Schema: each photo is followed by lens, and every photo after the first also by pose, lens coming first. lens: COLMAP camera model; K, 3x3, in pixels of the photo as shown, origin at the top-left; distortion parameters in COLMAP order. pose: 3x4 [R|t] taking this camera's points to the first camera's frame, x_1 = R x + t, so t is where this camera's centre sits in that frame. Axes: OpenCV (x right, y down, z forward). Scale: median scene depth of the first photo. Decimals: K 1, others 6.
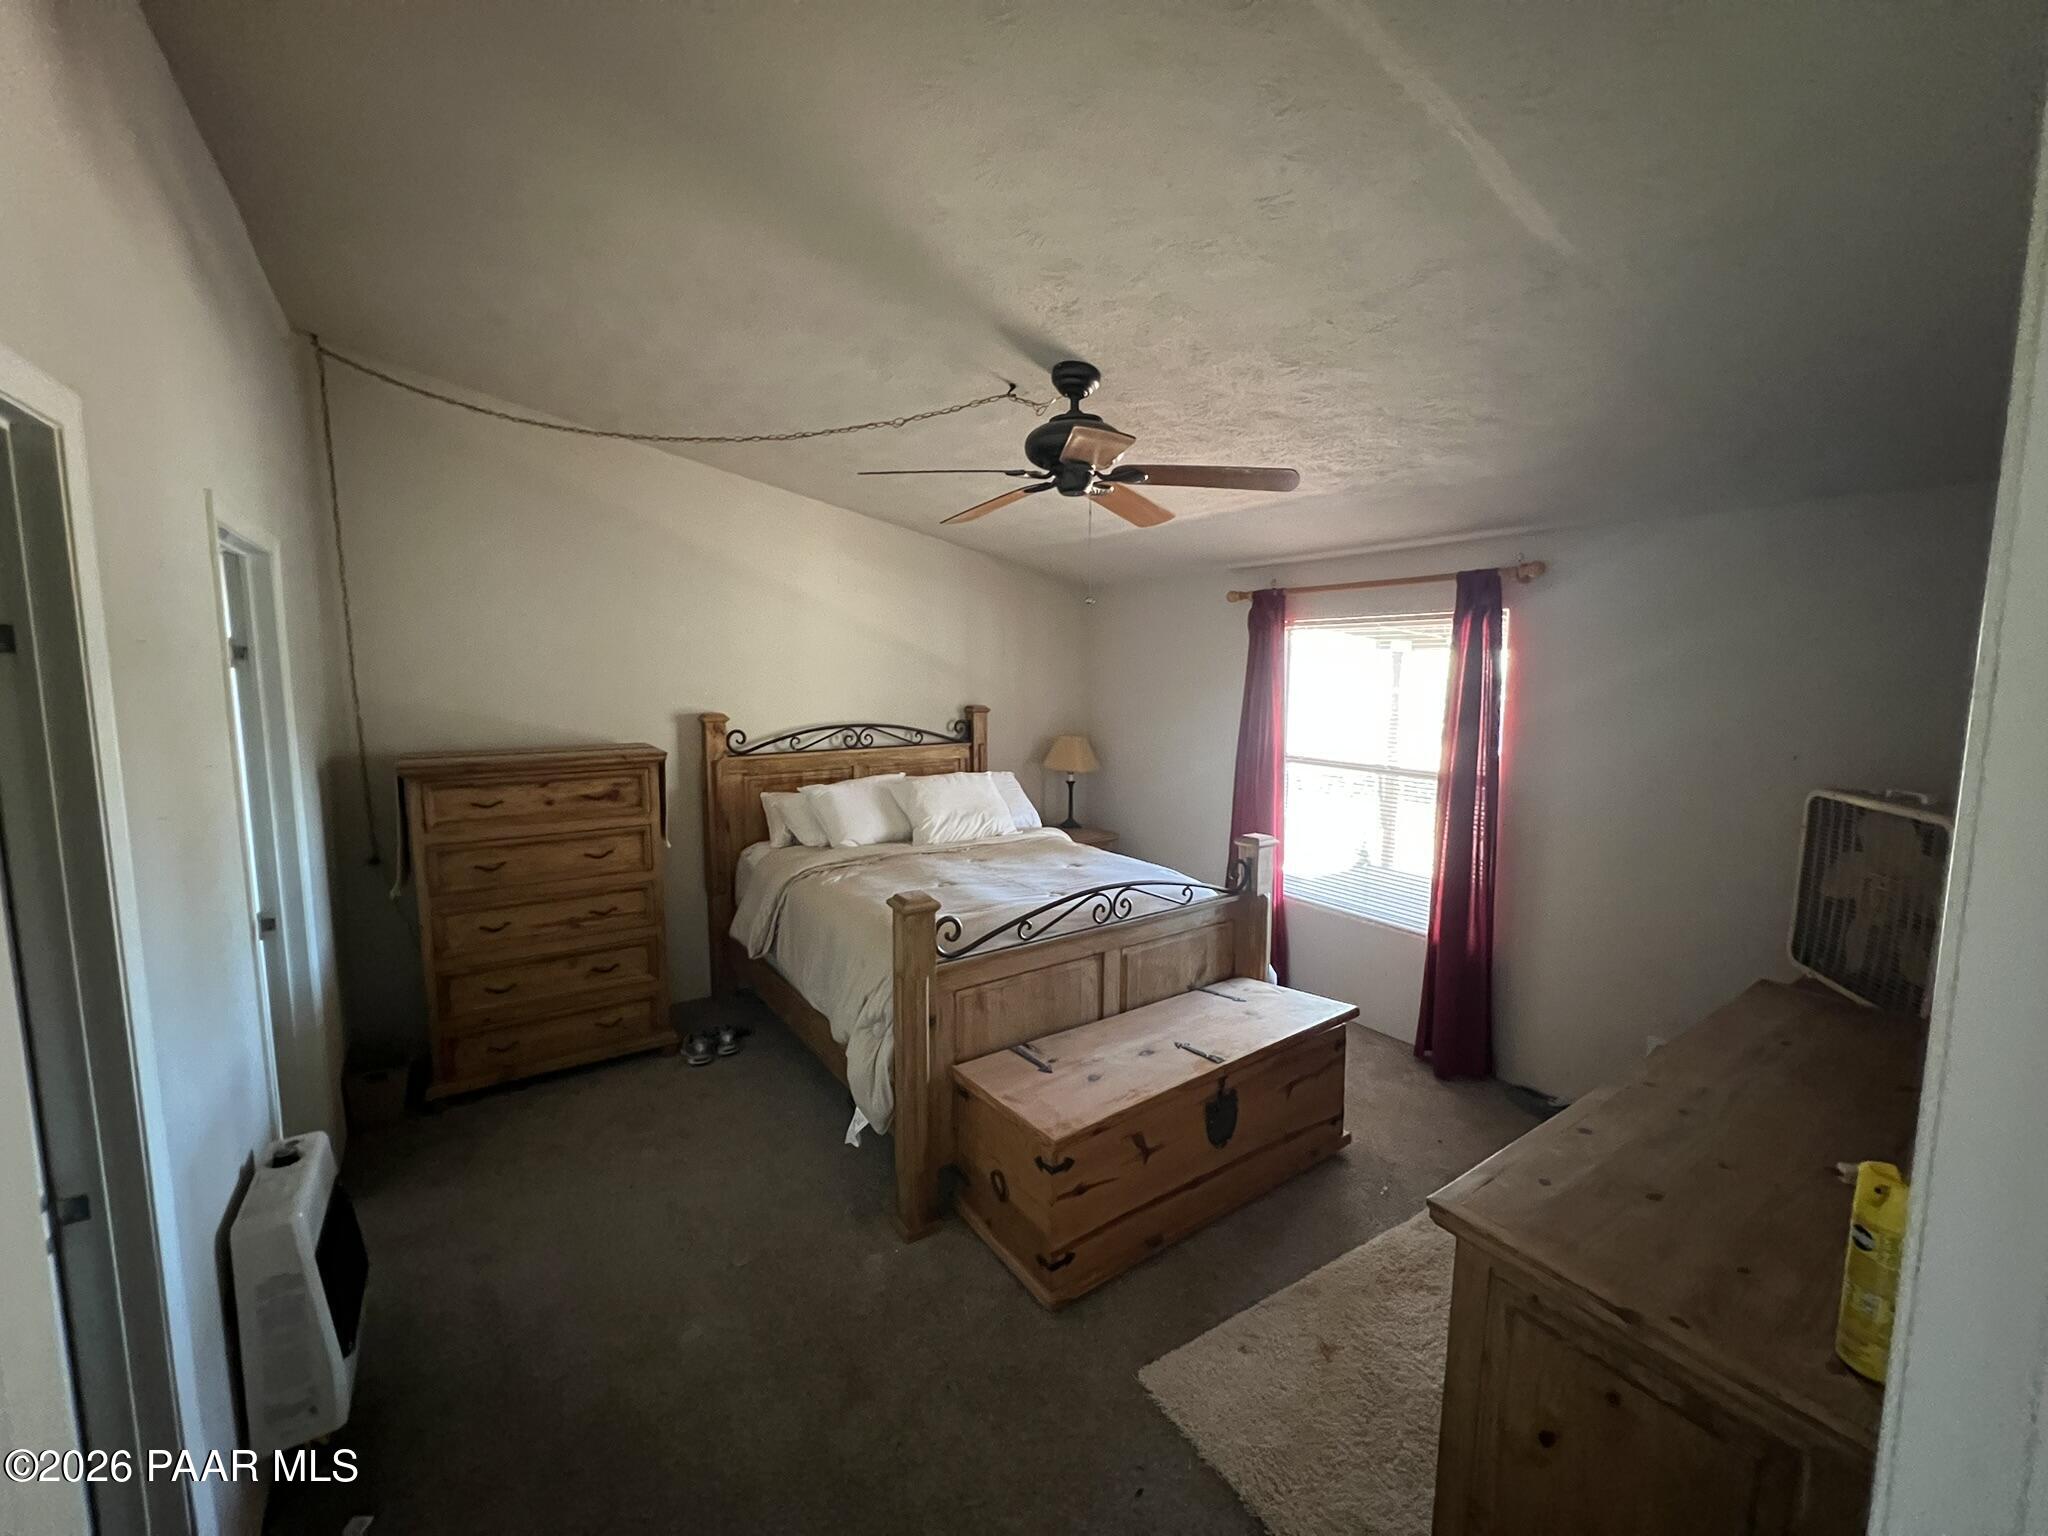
lens RADIAL K [[819.0, 0, 1028.8], [0, 819.0, 760.8], [0, 0, 1]] dist [-0.000544, 0.000366]
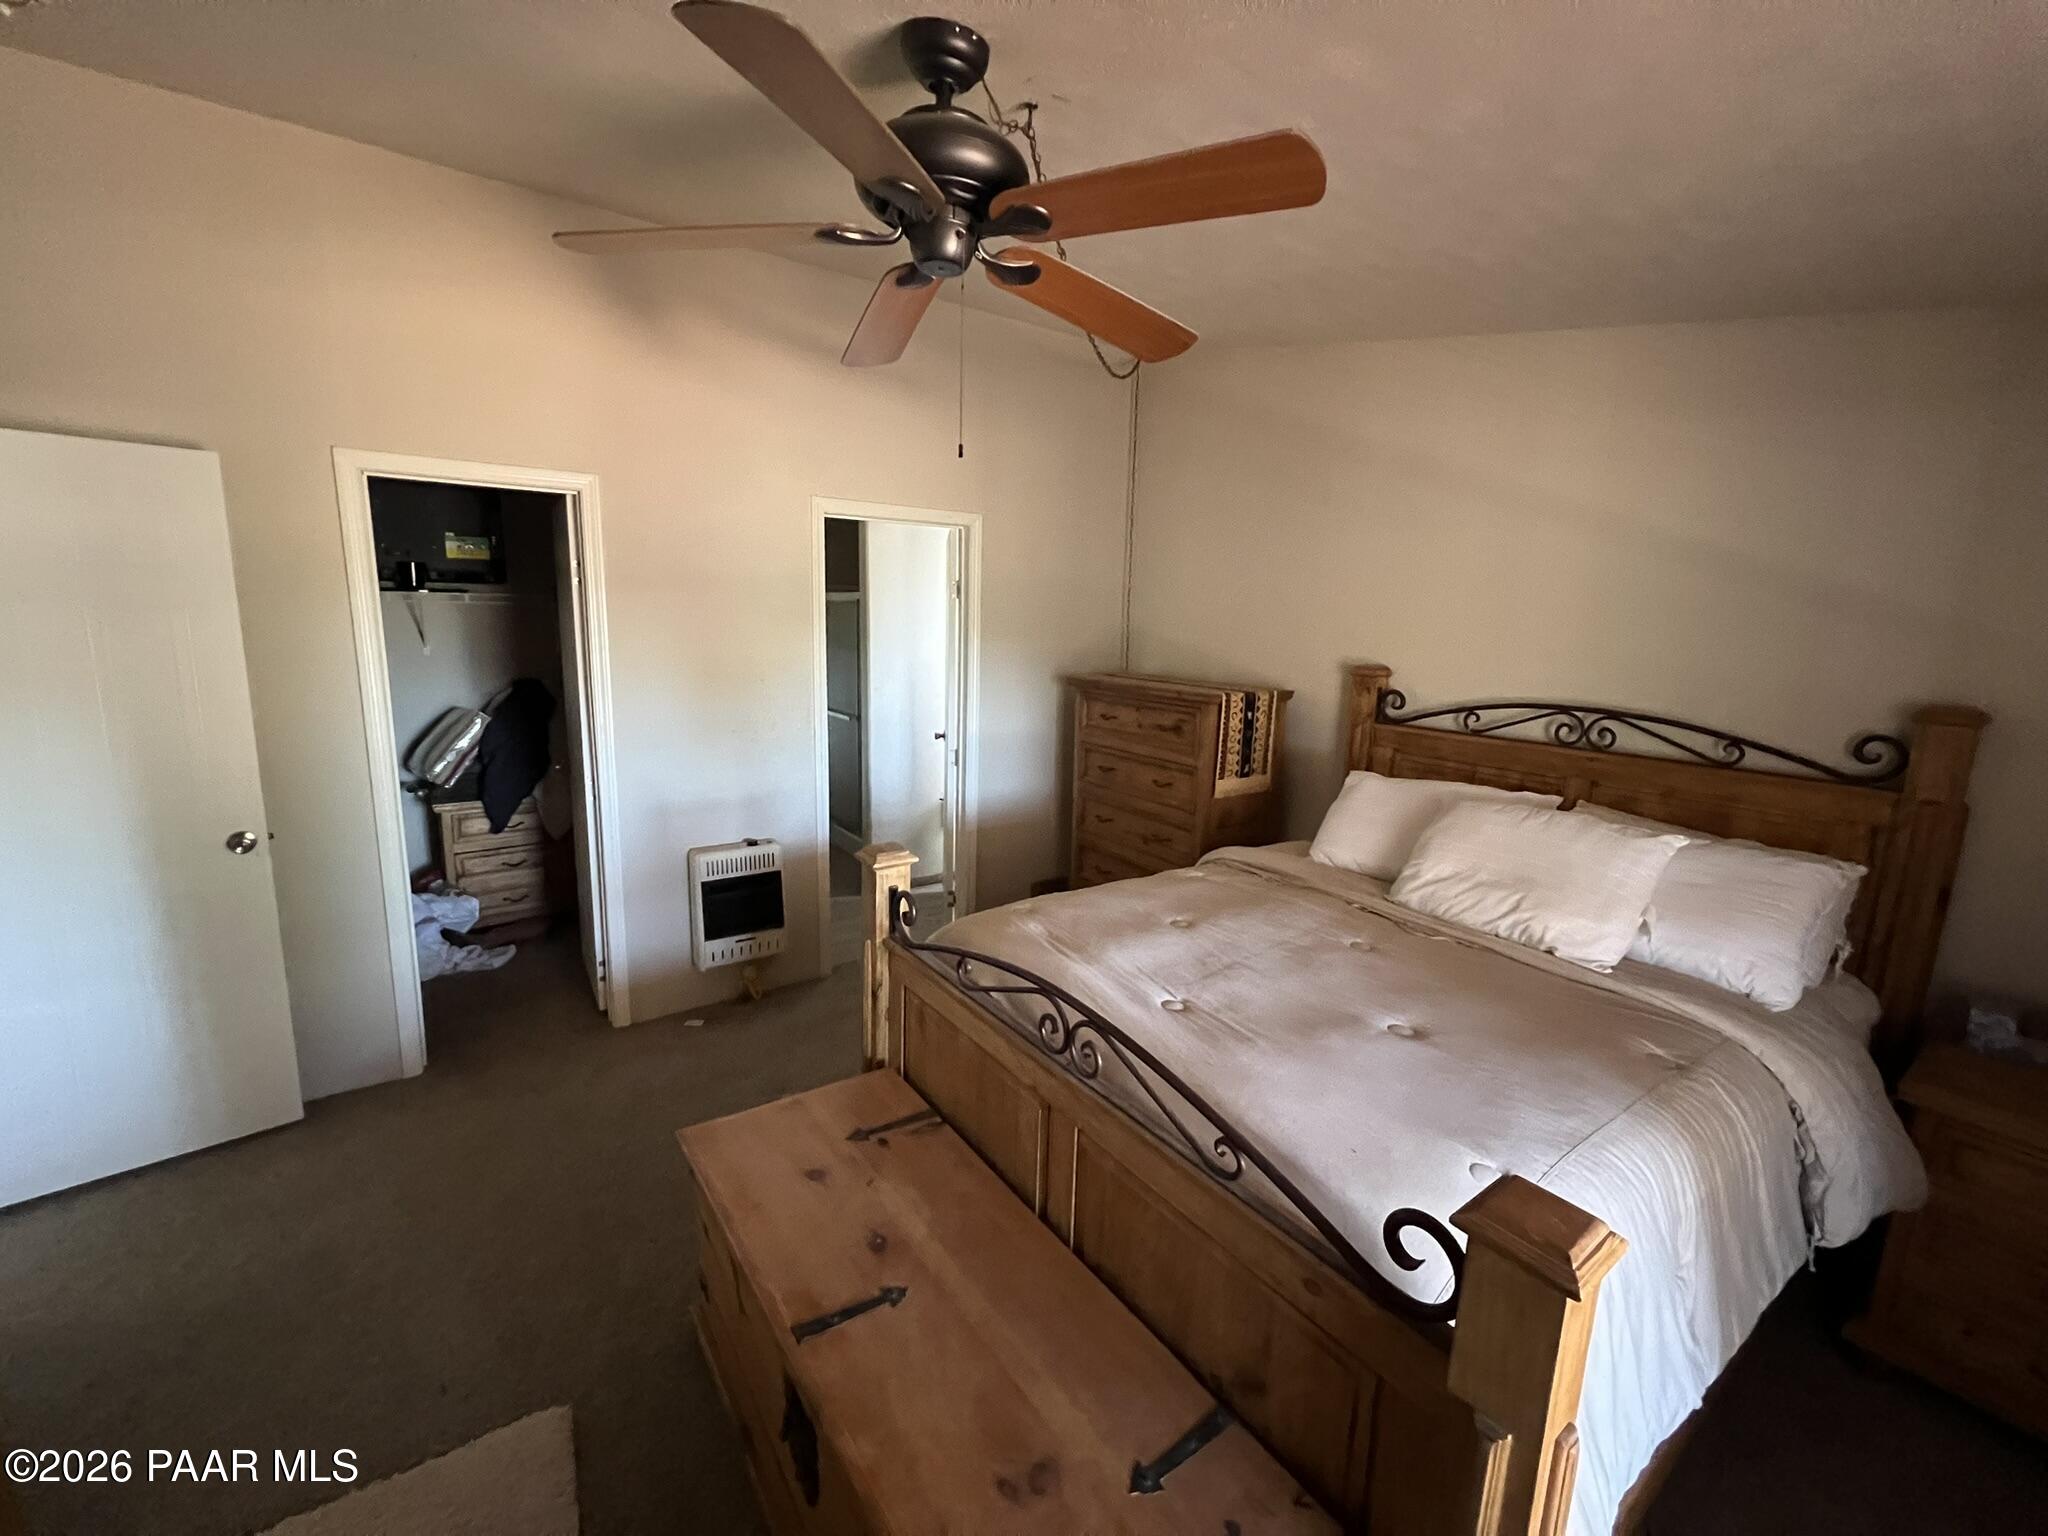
lens RADIAL K [[819.0, 0, 1026.9], [0, 819.0, 763.7], [0, 0, 1]] dist [-0.000544, 0.000366]
pose [[0.005493, 0.178028, -0.984010, 0.428936], [-0.141239, 0.974299, 0.175482, -0.059813], [0.989960, 0.138016, 0.030496, 0.679788]]
